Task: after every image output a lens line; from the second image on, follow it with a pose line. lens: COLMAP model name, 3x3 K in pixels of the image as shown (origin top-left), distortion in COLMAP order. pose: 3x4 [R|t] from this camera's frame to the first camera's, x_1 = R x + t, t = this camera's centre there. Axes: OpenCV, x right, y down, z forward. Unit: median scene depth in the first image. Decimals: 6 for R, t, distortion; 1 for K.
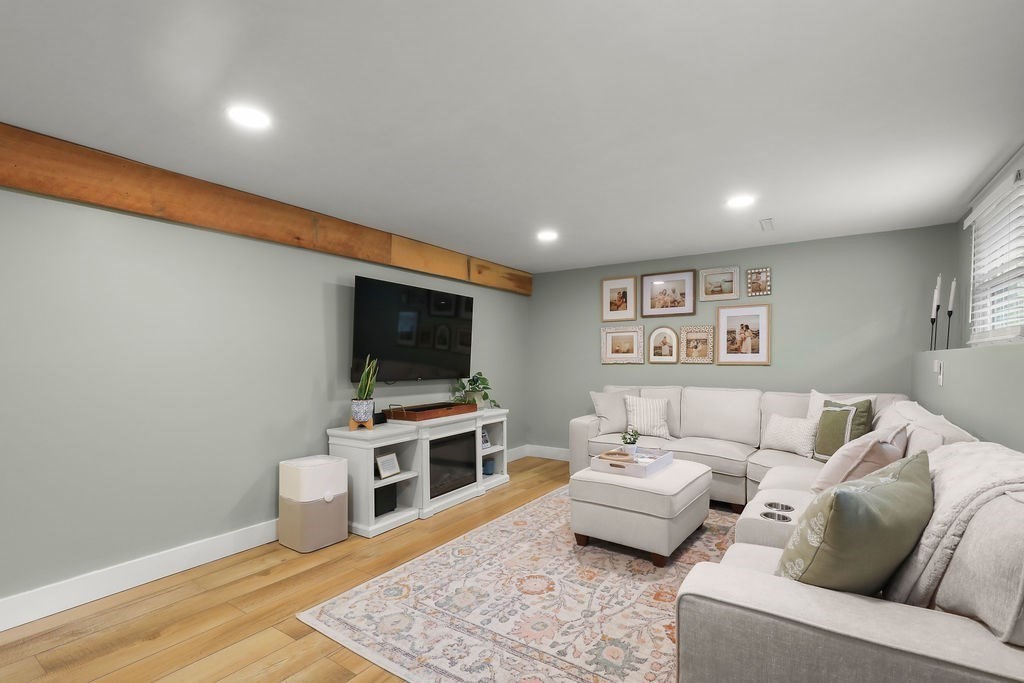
lens RADIAL K [[469.2, 0, 504.0], [0, 469.2, 366.4], [0, 0, 1]] dist [-0.000876, -0.000184]
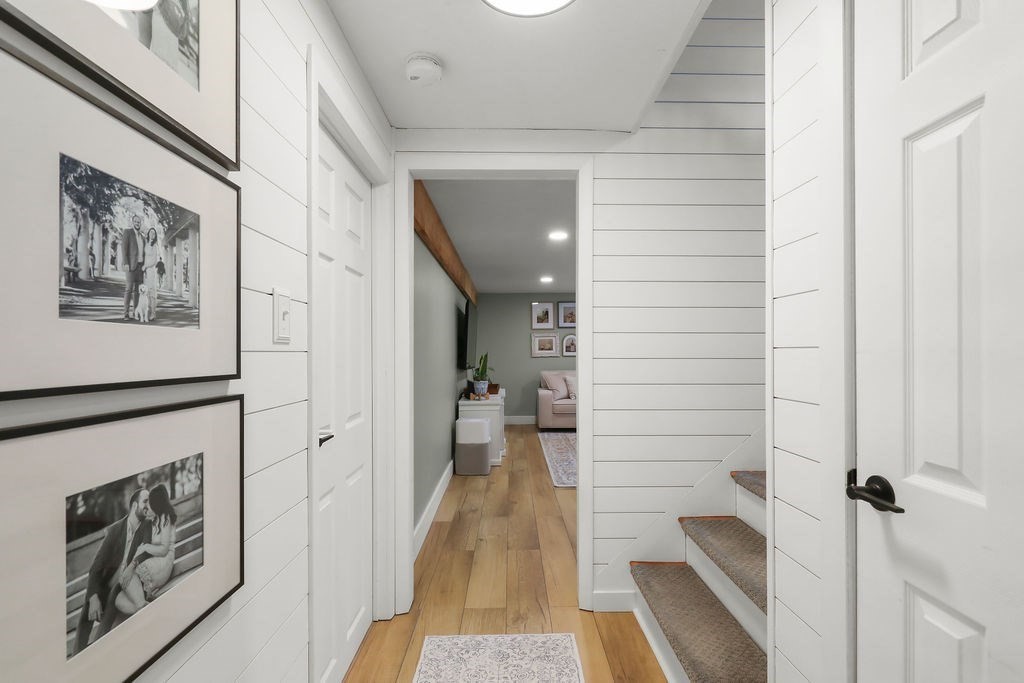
lens RADIAL K [[469.2, 0, 513.3], [0, 469.2, 346.9], [0, 0, 1]] dist [-0.000876, -0.000184]
pose [[0.819948, 0.008951, 0.572367, -0.756063], [0.007662, 0.999617, -0.026608, 0.001868], [-0.572386, 0.026203, 0.819565, -0.227804]]
